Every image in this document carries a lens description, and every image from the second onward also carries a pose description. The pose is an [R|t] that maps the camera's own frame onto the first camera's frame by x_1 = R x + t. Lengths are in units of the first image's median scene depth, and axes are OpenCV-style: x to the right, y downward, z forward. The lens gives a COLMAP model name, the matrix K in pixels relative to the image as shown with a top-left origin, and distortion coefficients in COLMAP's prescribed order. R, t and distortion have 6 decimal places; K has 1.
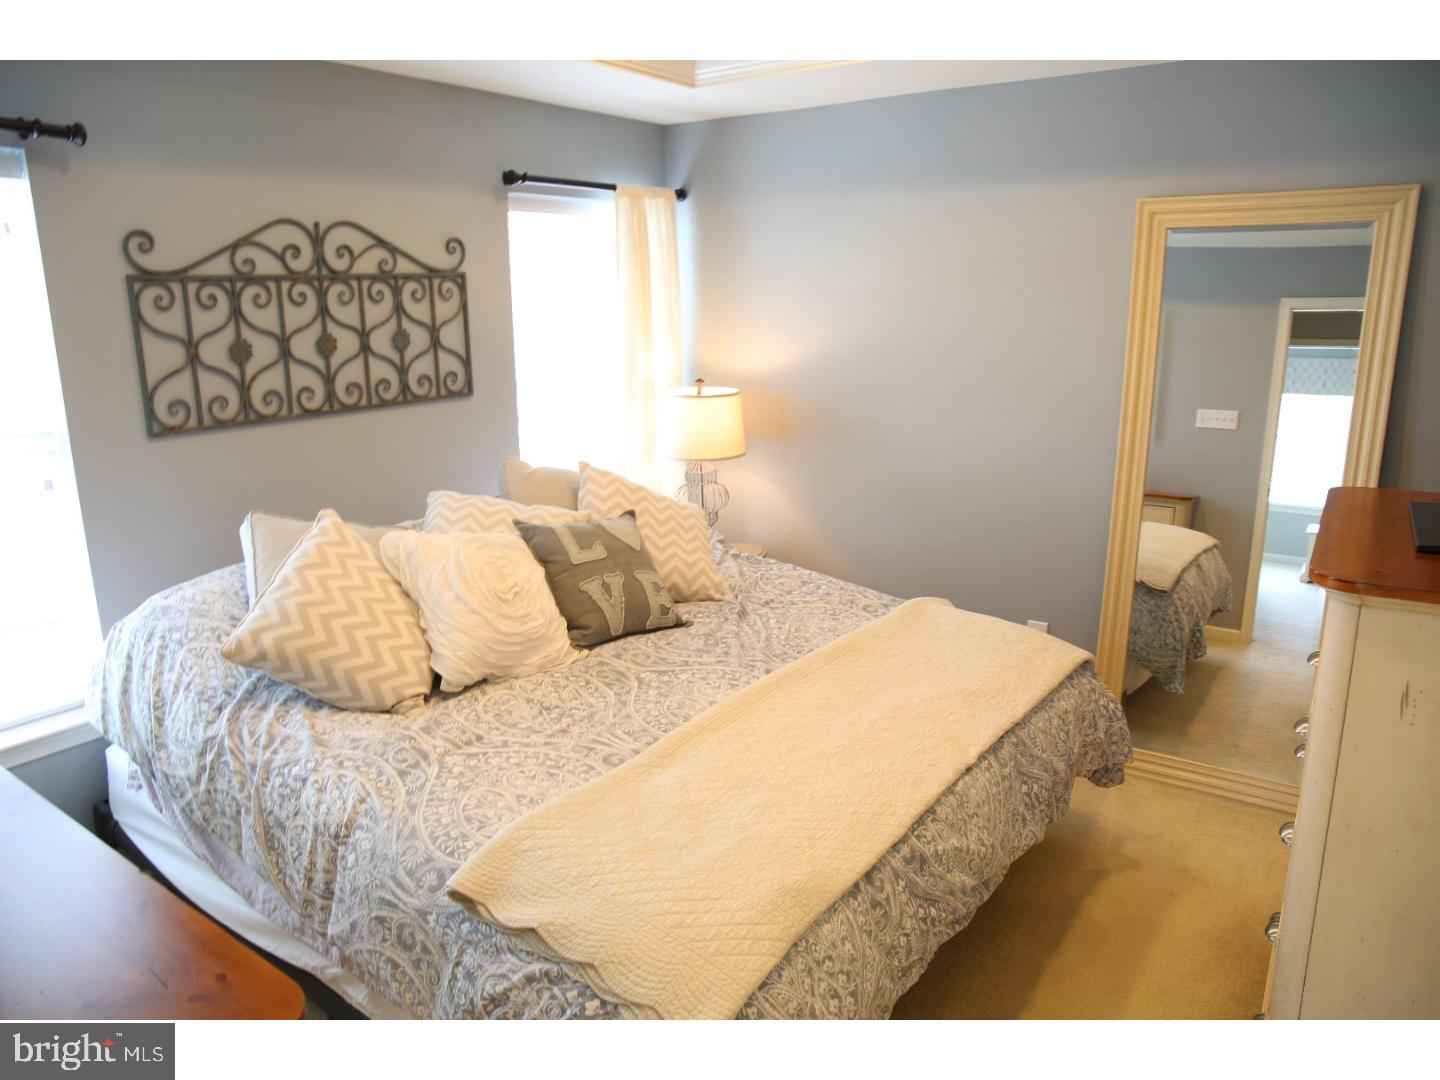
lens RADIAL K [[995.7, 0, 674.8], [0, 995.7, 533.0], [0, 0, 1]] dist [-0.115782, 0.079667]
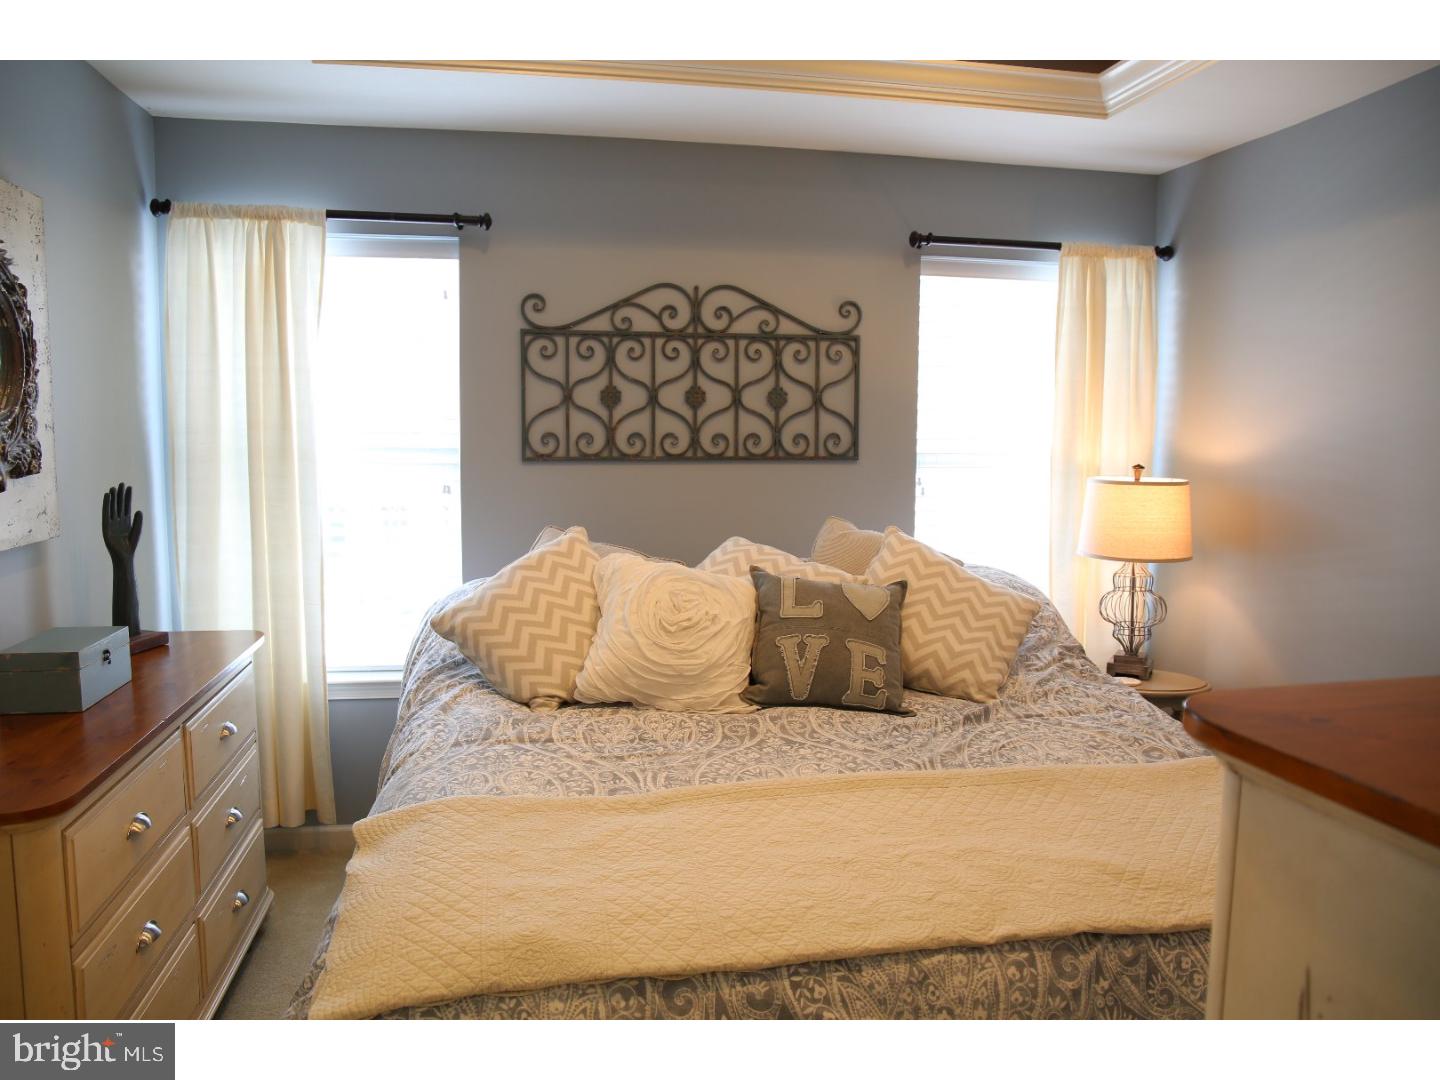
lens RADIAL K [[995.7, 0, 708.7], [0, 995.7, 546.1], [0, 0, 1]] dist [-0.115782, 0.079667]
pose [[0.730193, 0.104266, -0.675239, 0.445776], [-0.179720, 0.982795, -0.042590, 0.016228], [0.659181, 0.152453, 0.736369, 0.236762]]
